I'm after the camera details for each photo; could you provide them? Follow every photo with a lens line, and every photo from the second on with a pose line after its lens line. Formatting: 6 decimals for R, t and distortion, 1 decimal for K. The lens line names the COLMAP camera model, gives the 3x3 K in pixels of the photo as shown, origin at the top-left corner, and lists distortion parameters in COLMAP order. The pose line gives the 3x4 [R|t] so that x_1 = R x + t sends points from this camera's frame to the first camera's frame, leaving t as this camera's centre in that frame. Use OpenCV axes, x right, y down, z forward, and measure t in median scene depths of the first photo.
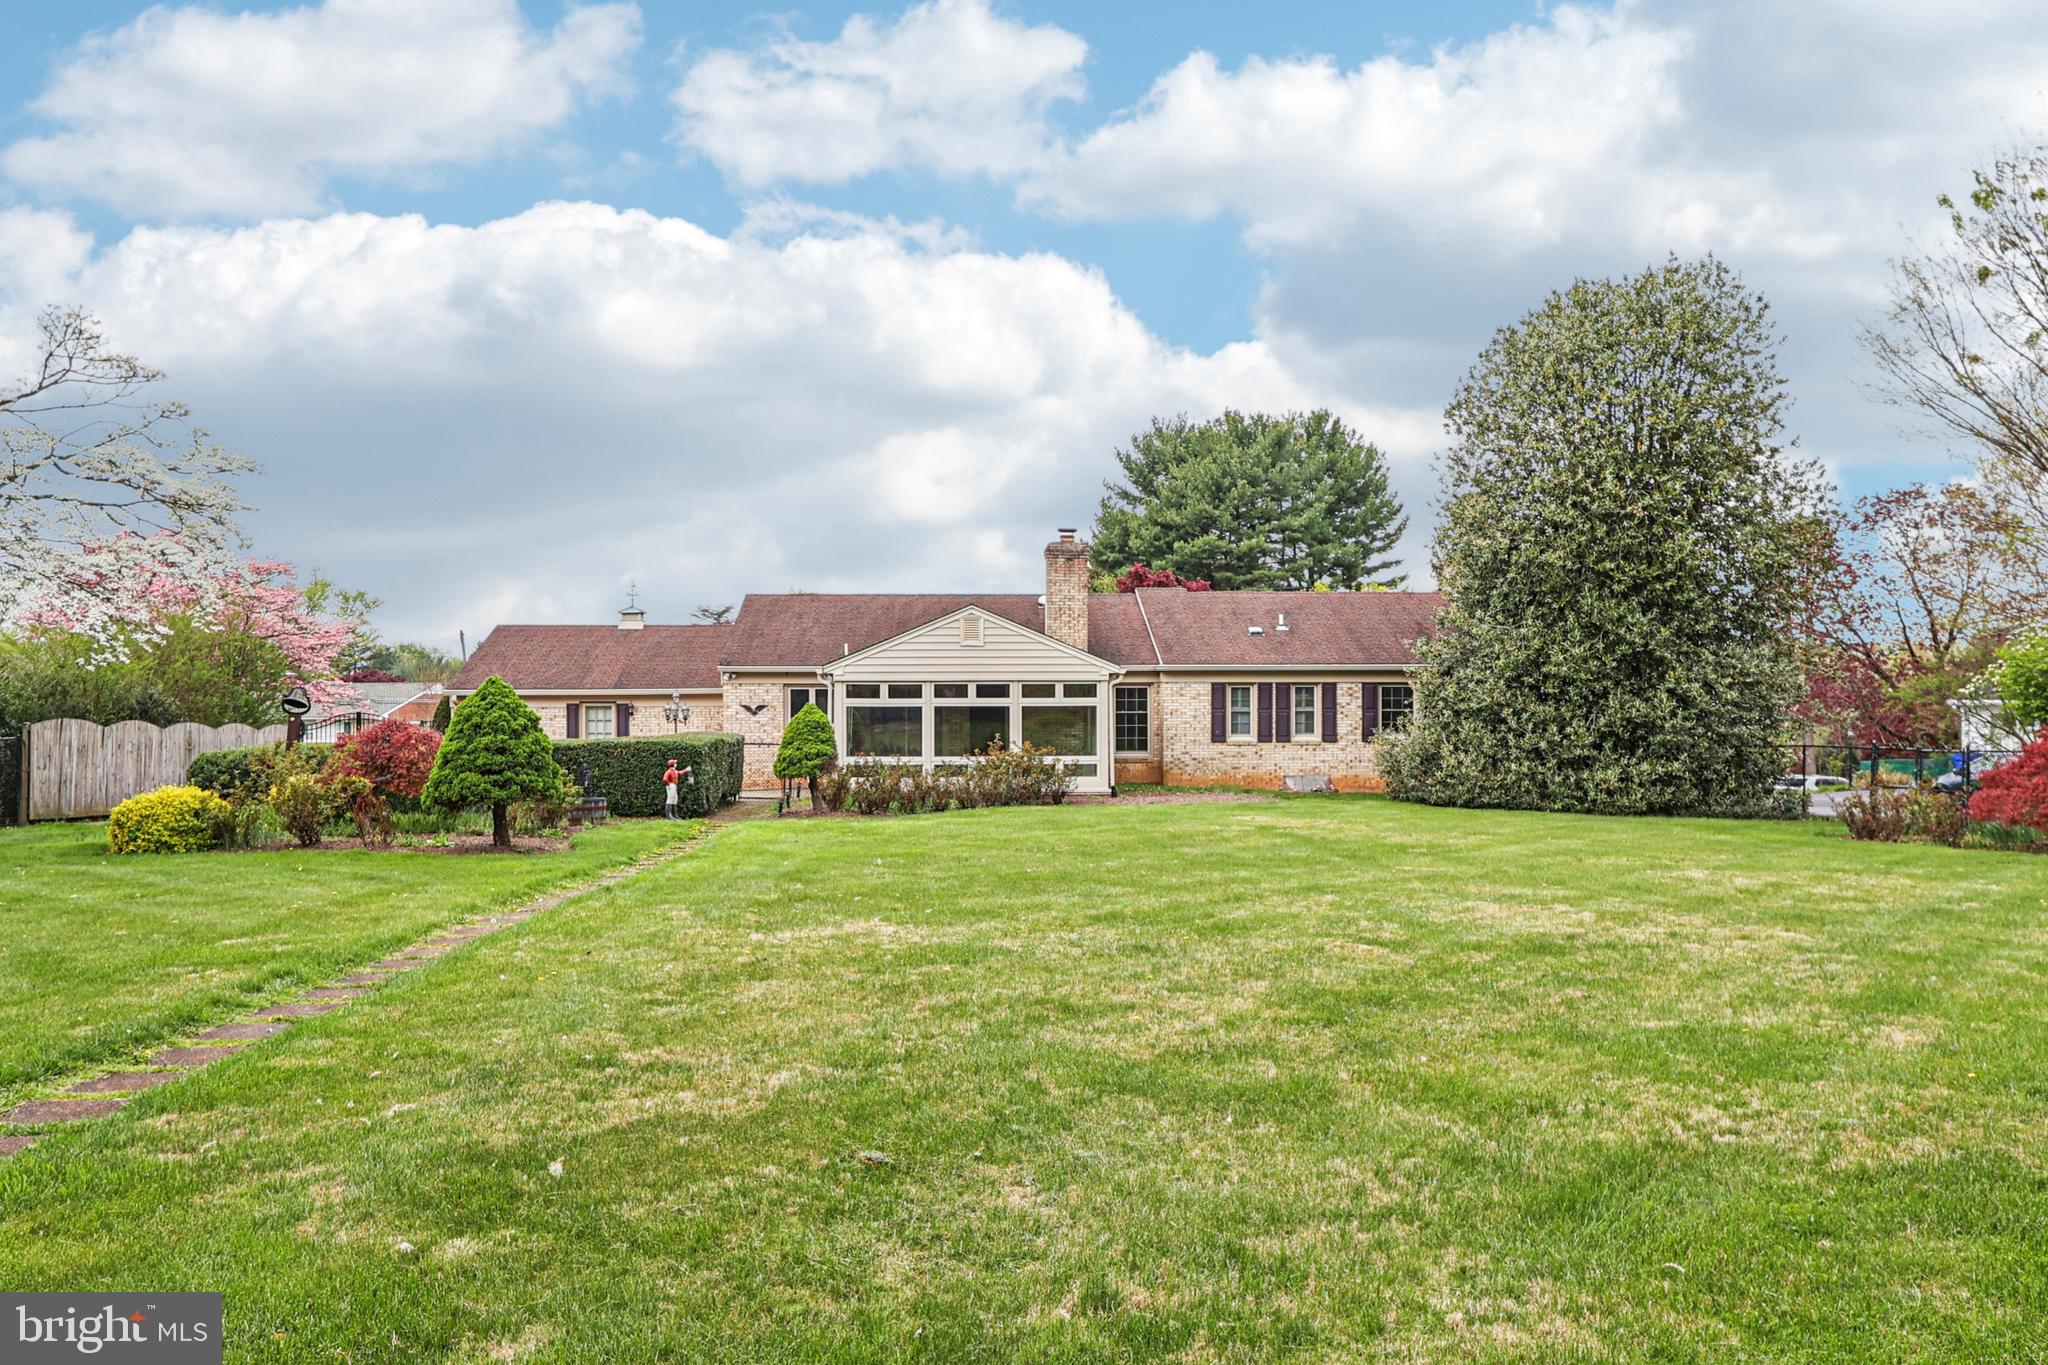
lens RADIAL K [[1631.7, 0, 1024.0], [0, 1631.7, 682.5], [0, 0, 1]] dist [0.004934, 0.003566]
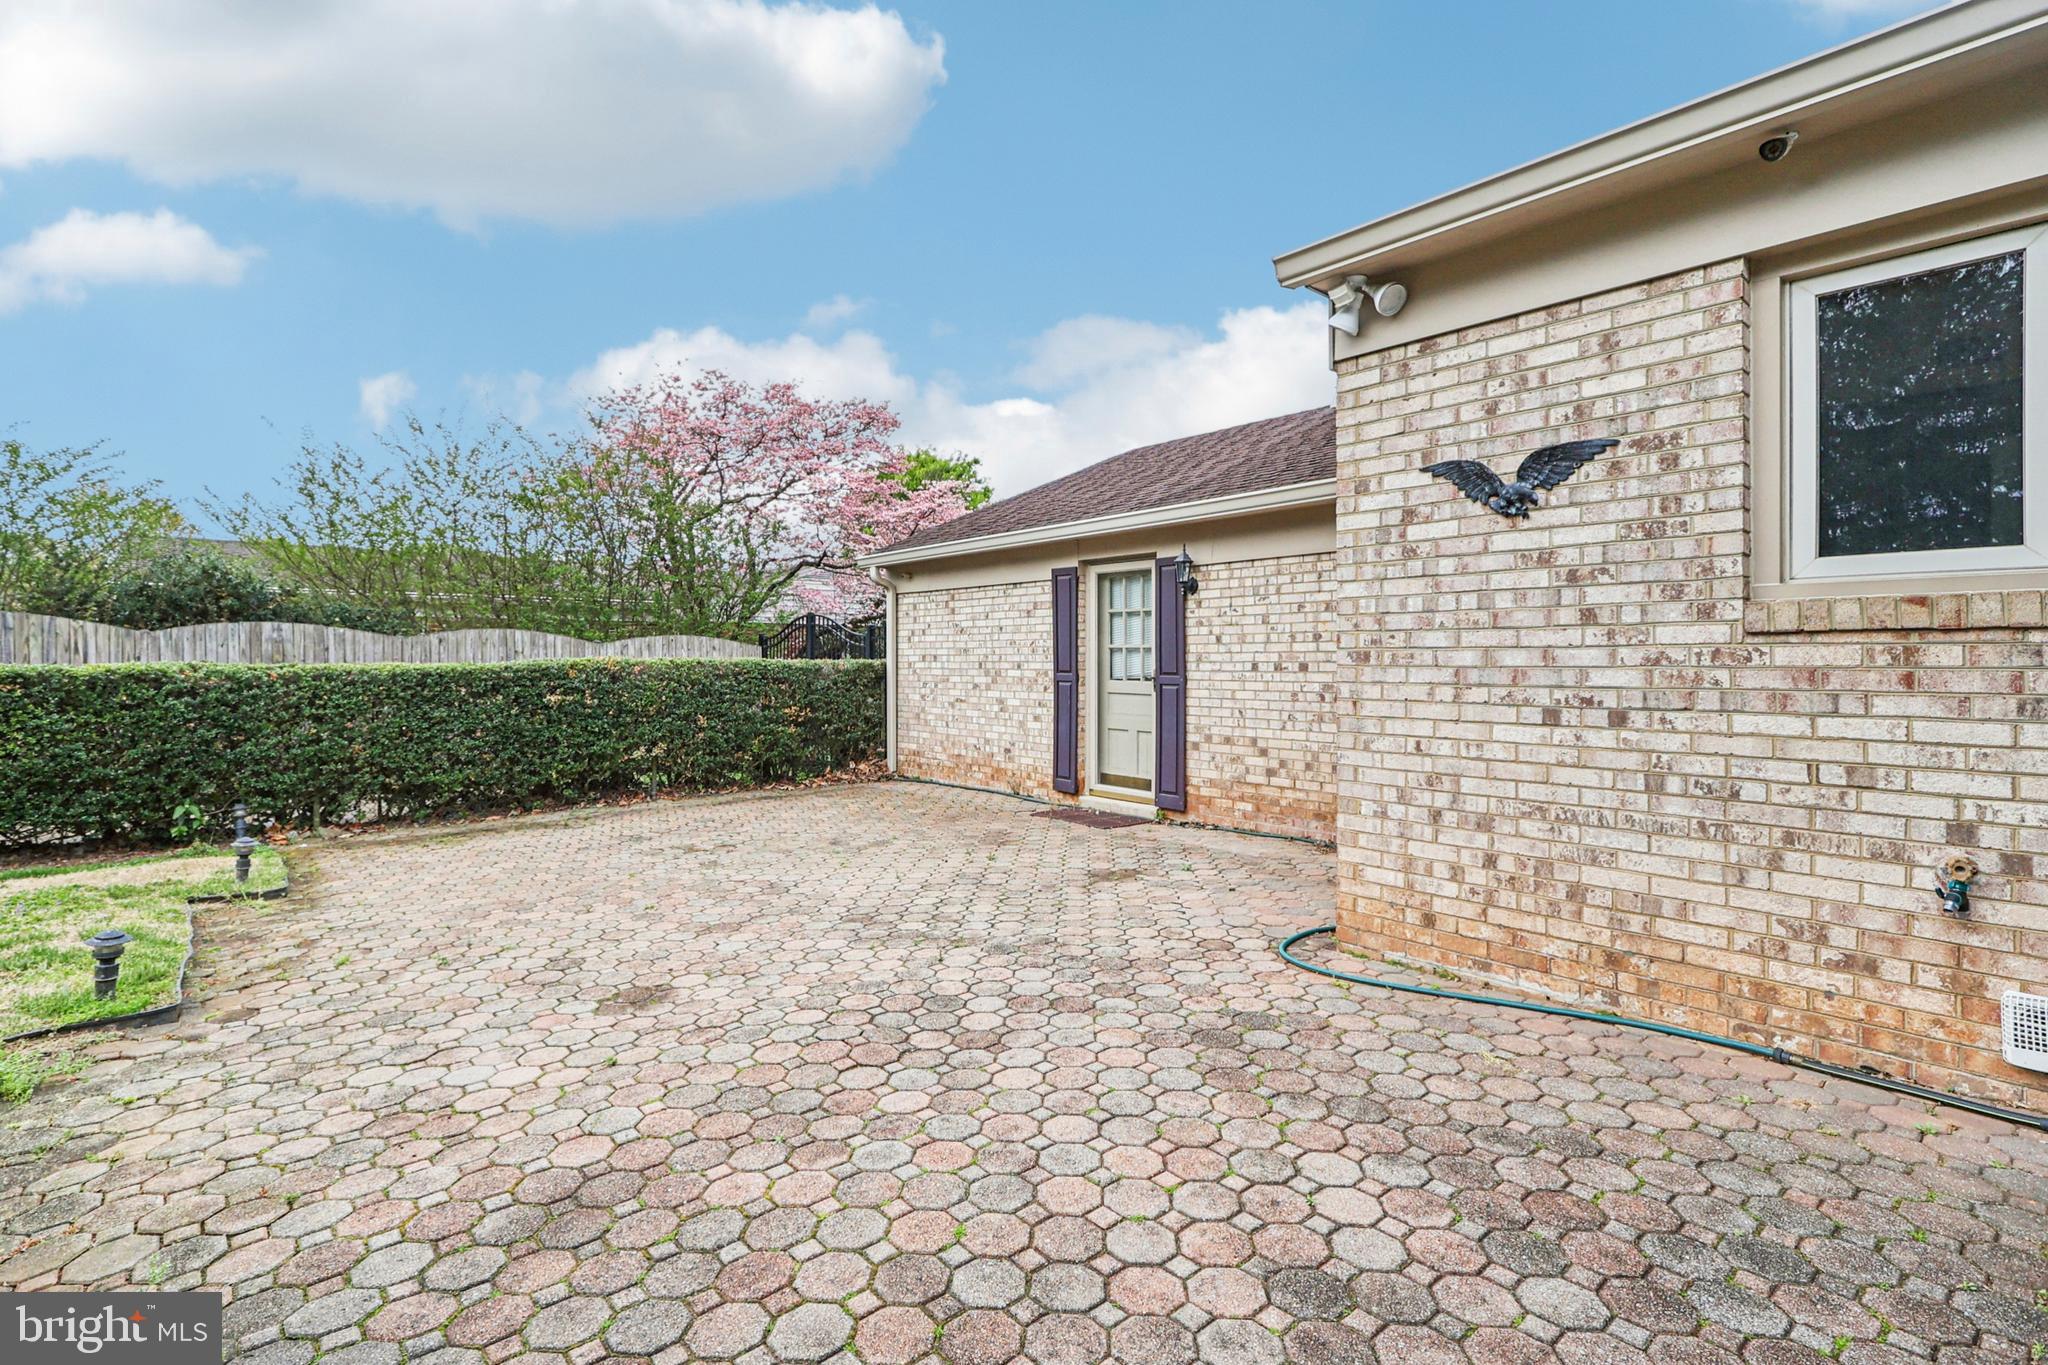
lens RADIAL K [[944.1, 0, 1003.9], [0, 944.1, 656.5], [0, 0, 1]] dist [-0.001511, -0.000580]
pose [[0.609923, 0.001401, -0.792459, -0.124431], [0.012234, 0.999863, 0.011183, 0.032022], [0.792366, -0.016516, 0.609822, 0.912105]]
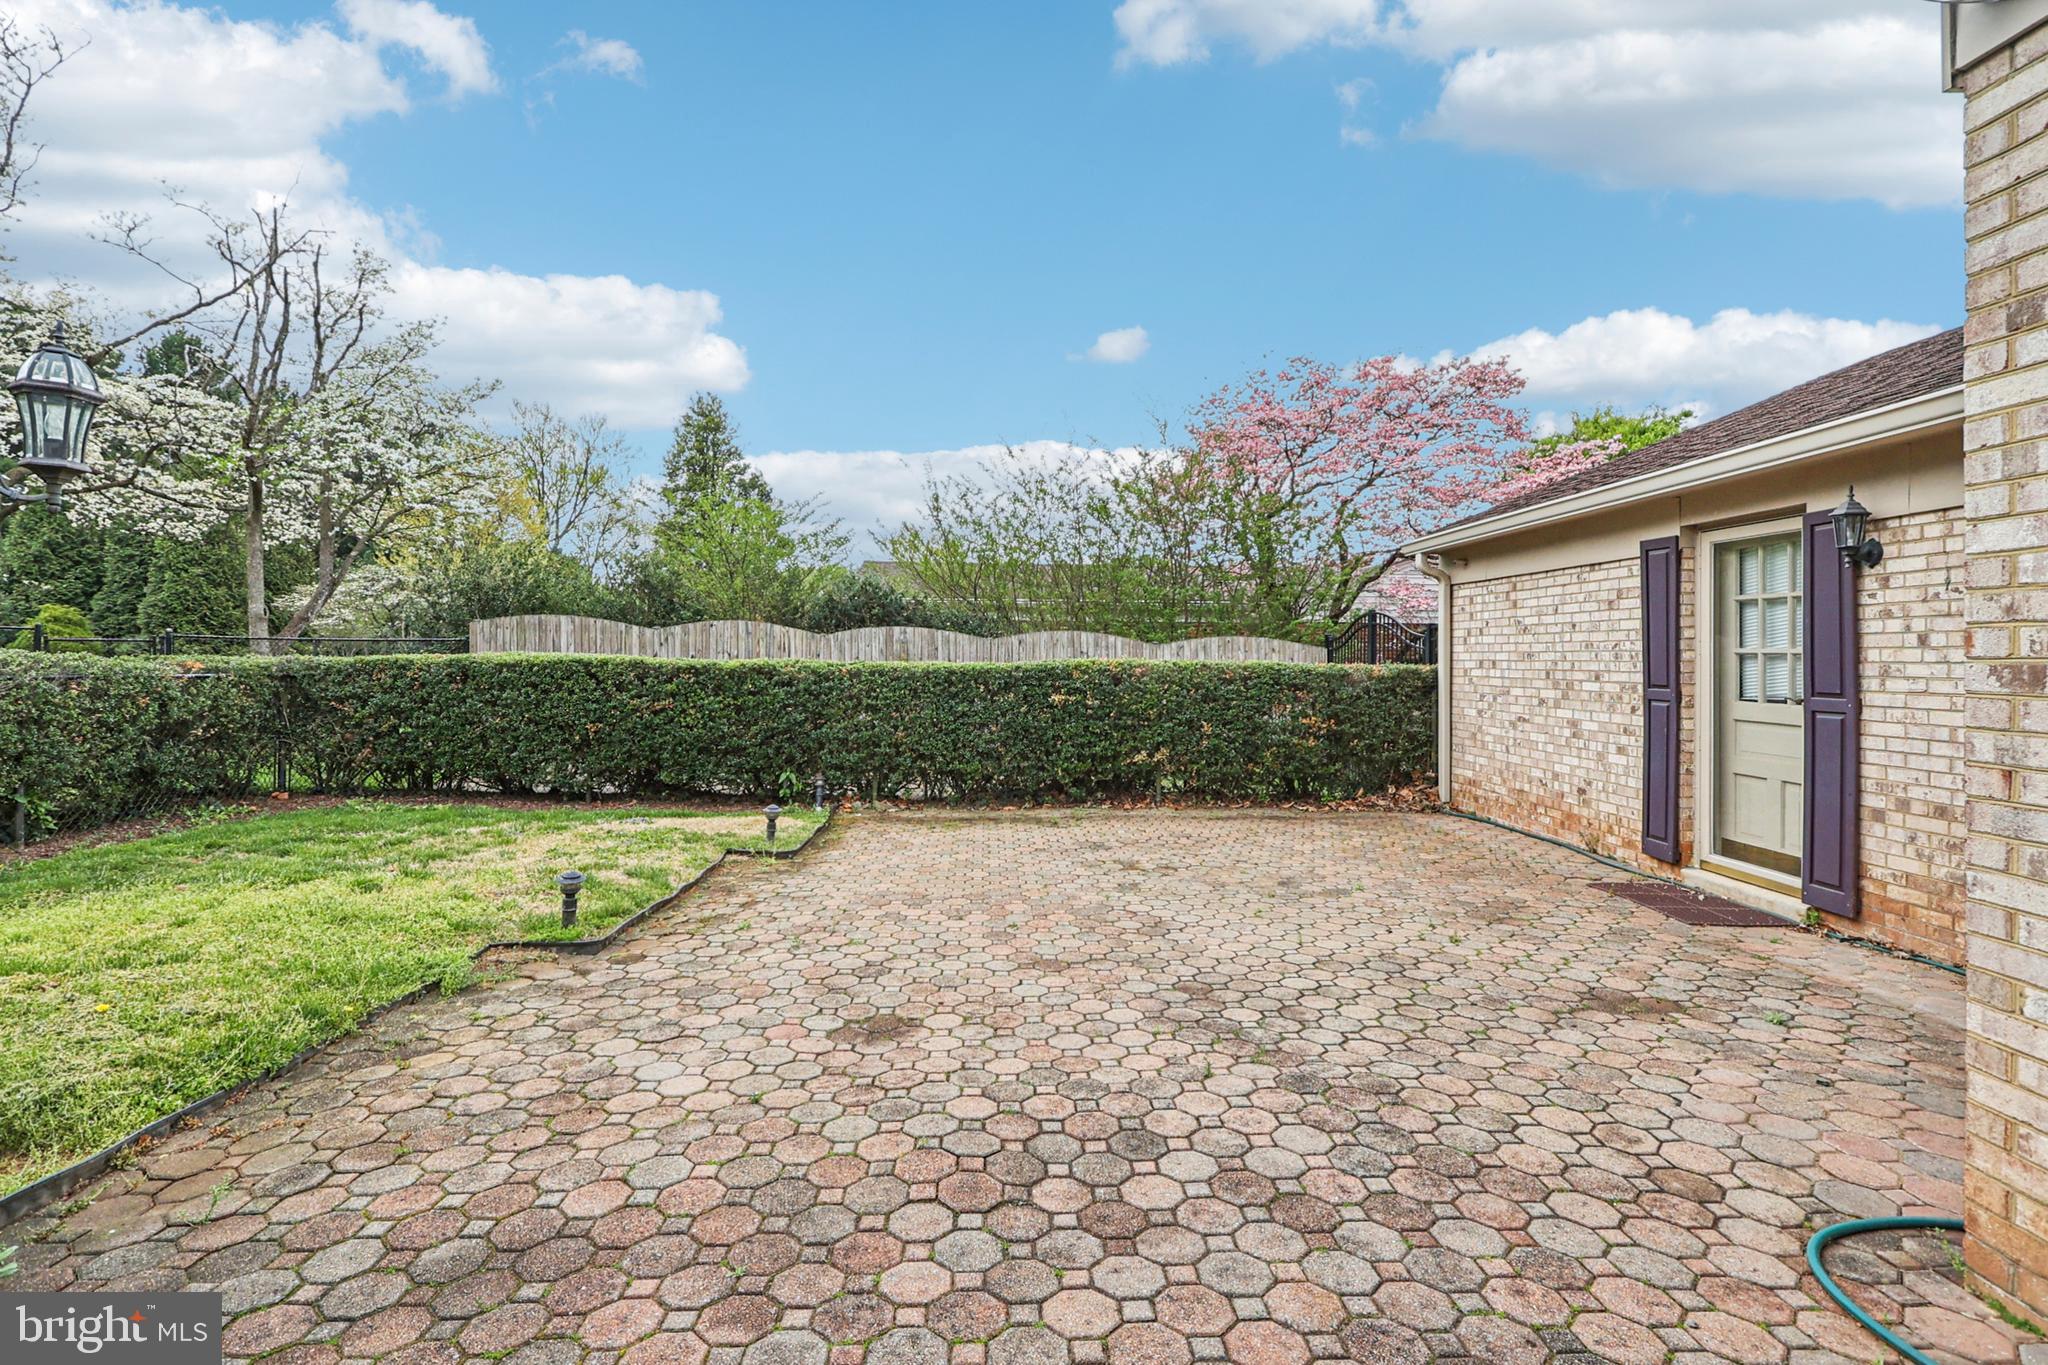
lens RADIAL K [[955.6, 0, 1018.0], [0, 955.6, 642.7], [0, 0, 1]] dist [0.000996, -0.000798]
pose [[-0.010863, -0.010969, -0.999881, -0.133061], [0.005749, 0.999923, -0.011032, 0.032177], [0.999924, -0.005868, -0.010799, 0.955271]]
